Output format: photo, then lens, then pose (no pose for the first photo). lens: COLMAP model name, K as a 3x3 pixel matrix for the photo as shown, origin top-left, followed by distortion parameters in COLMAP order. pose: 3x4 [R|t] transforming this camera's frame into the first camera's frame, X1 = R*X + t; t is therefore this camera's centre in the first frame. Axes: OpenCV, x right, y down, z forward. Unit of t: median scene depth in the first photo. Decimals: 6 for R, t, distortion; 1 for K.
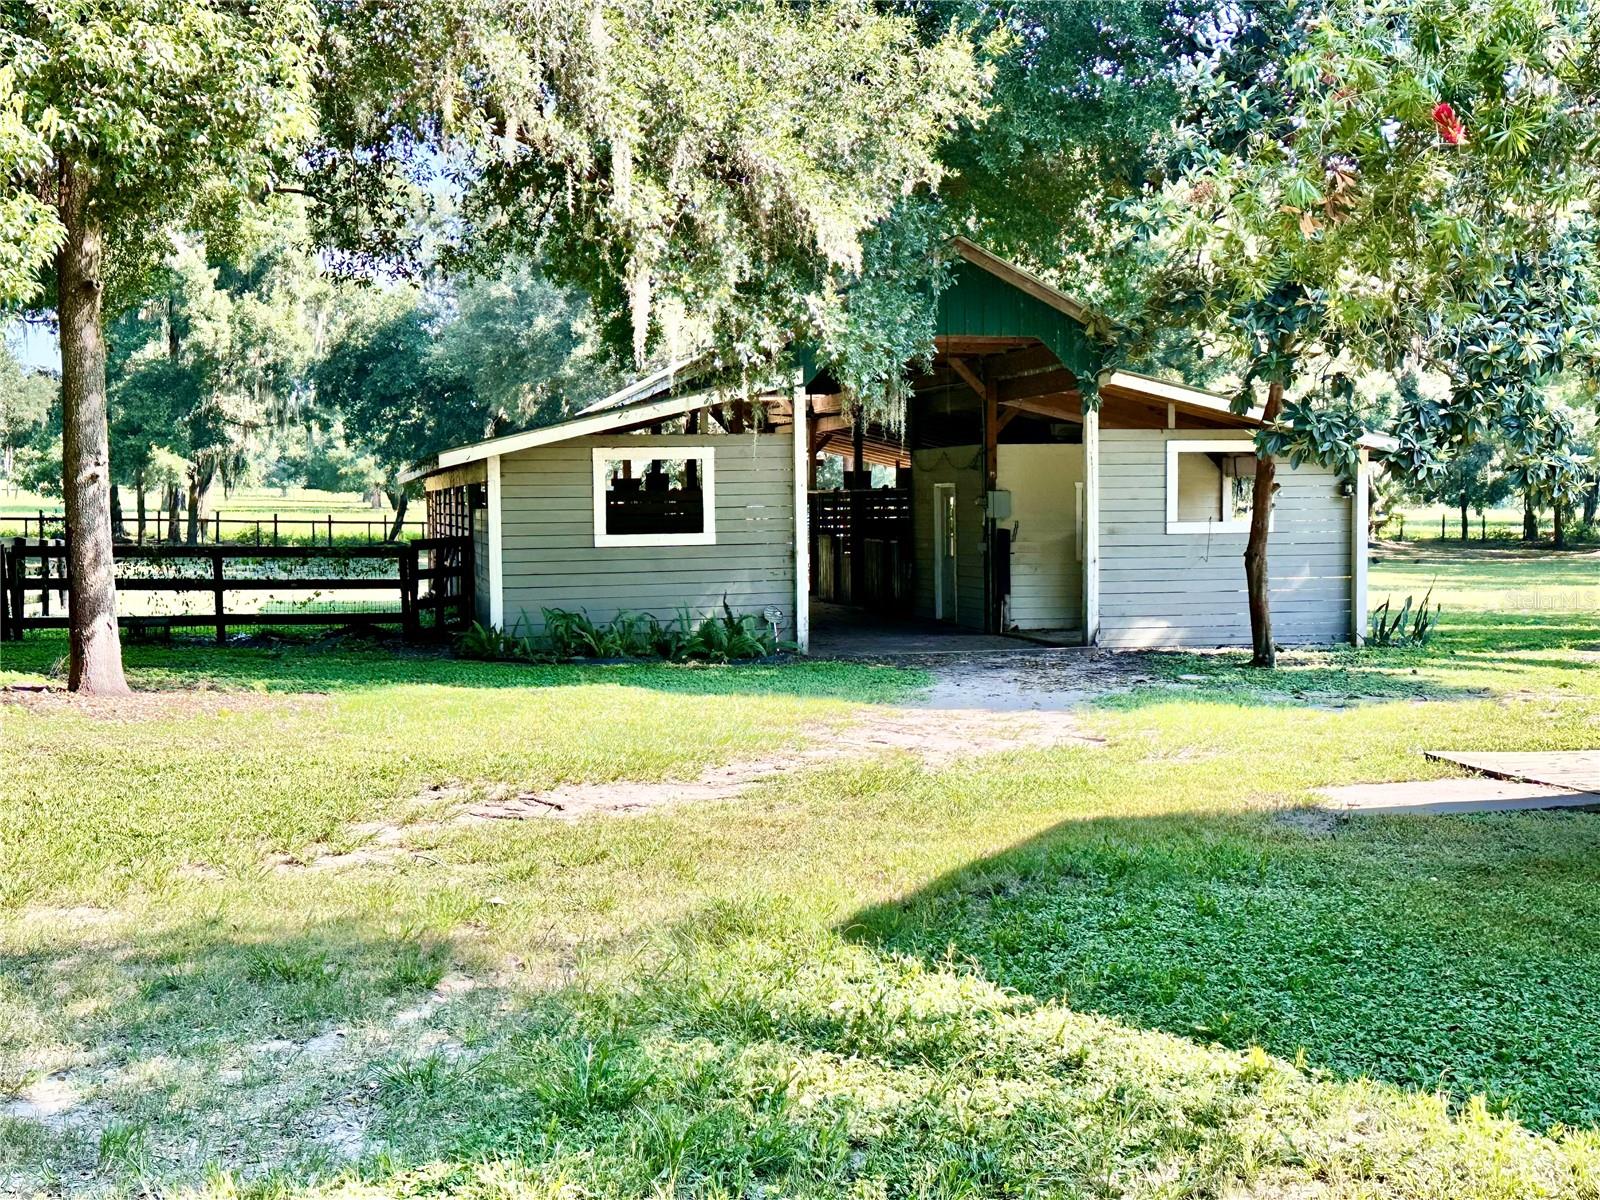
lens RADIAL K [[1893.6, 0, 802.6], [0, 1893.6, 602.1], [0, 0, 1]] dist [0.137955, 0.000000]
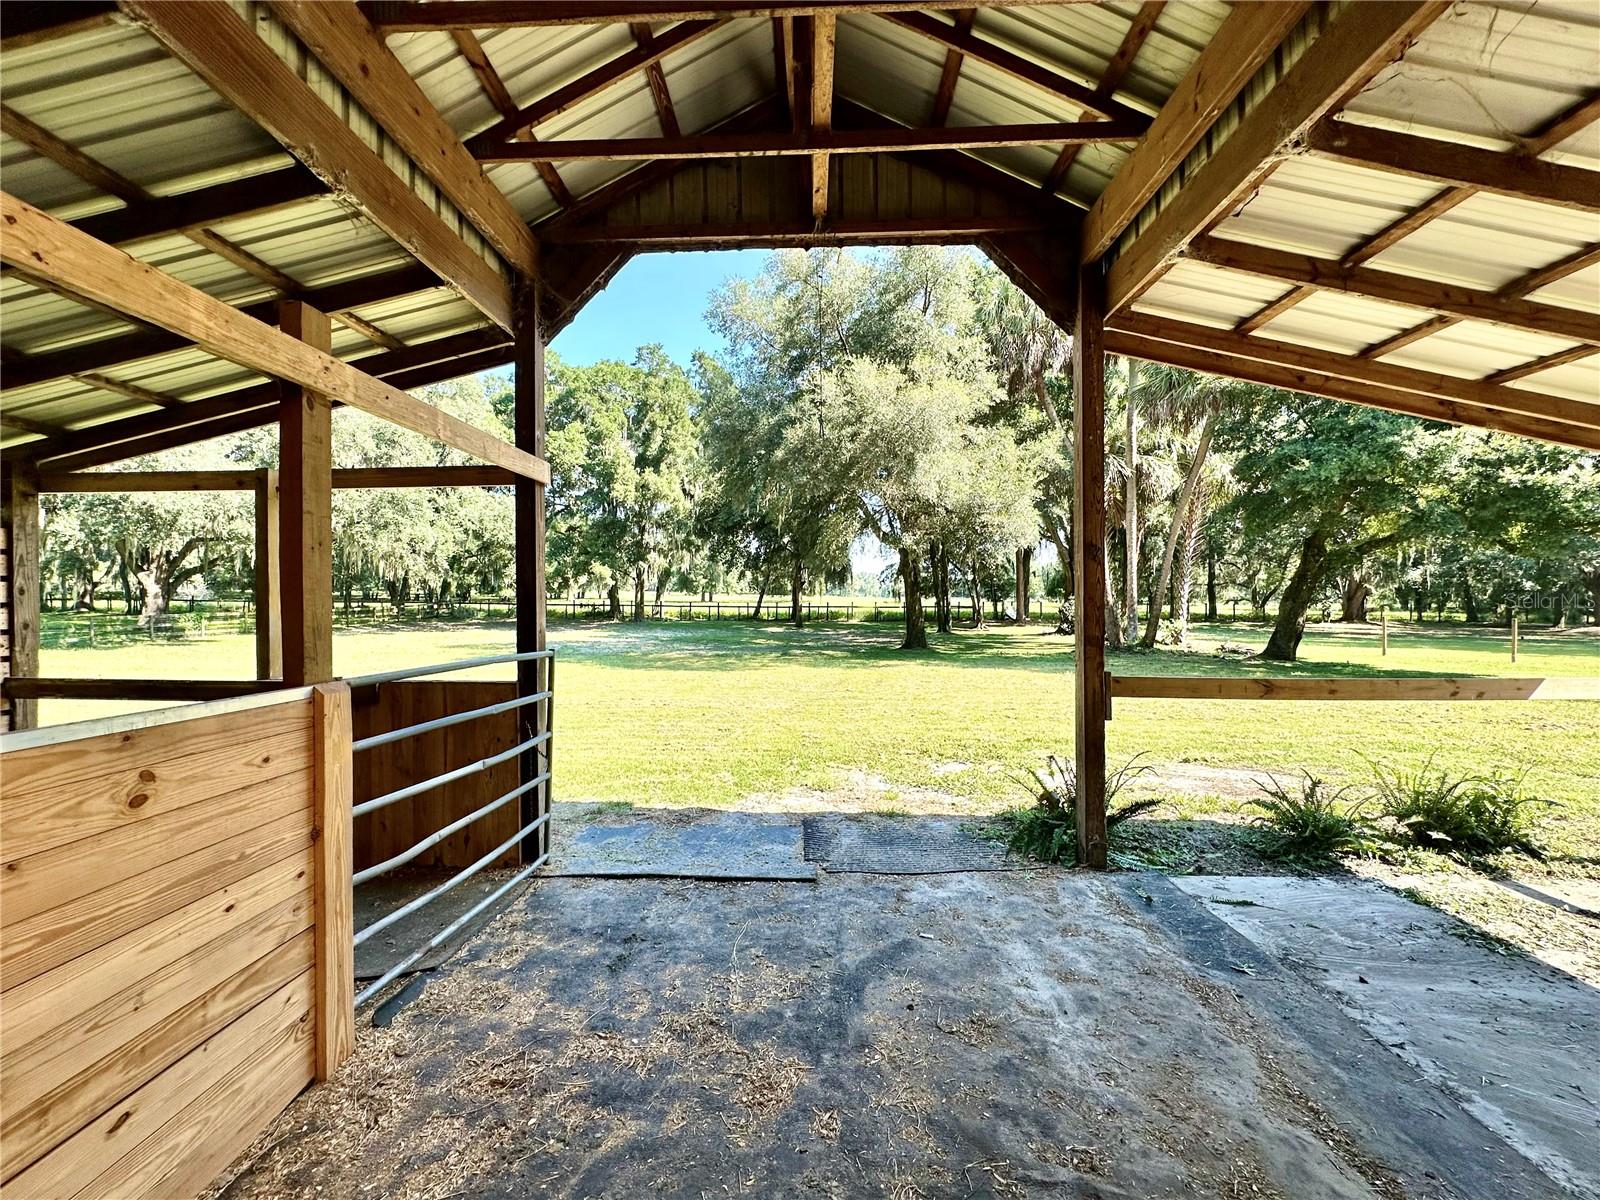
lens RADIAL K [[638.9, 0, 797.4], [0, 638.9, 600.8], [0, 0, 1]] dist [0.002338, 0.000135]
pose [[0.968444, -0.002044, -0.249224, -0.081179], [-0.010298, 0.998784, -0.048209, -0.063795], [0.249019, 0.049255, 0.967245, 1.460793]]
